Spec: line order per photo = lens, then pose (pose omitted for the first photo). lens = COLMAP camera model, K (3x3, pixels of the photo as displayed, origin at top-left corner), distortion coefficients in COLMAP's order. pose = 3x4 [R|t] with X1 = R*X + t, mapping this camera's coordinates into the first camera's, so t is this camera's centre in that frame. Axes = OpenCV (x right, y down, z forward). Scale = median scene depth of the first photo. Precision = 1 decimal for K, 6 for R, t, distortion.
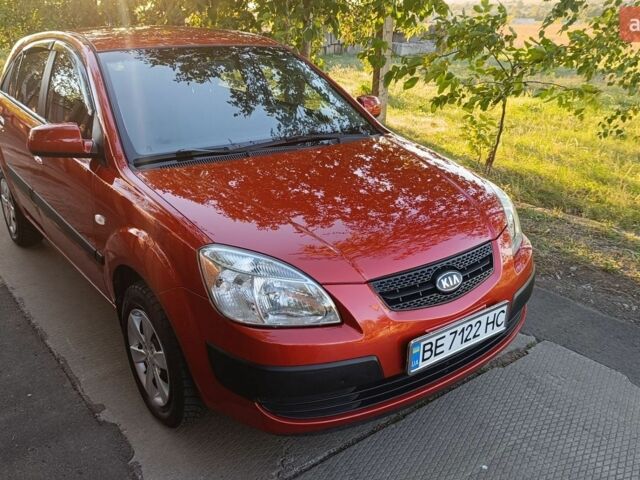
lens RADIAL K [[586.1, 0, 323.1], [0, 586.1, 238.3], [0, 0, 1]] dist [0.069839, -0.110811]
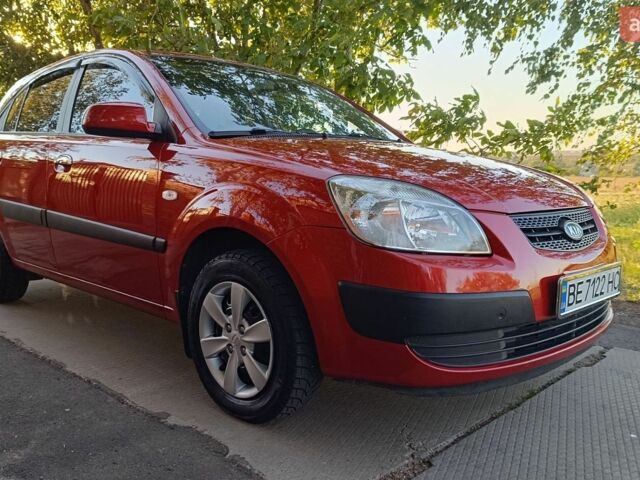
lens RADIAL K [[586.1, 0, 323.1], [0, 586.1, 238.3], [0, 0, 1]] dist [0.069839, -0.110811]
pose [[0.989274, -0.002514, 0.146049, -0.320316], [0.037518, 0.970682, -0.237421, 0.291222], [-0.141171, 0.240354, 0.960365, 0.135715]]
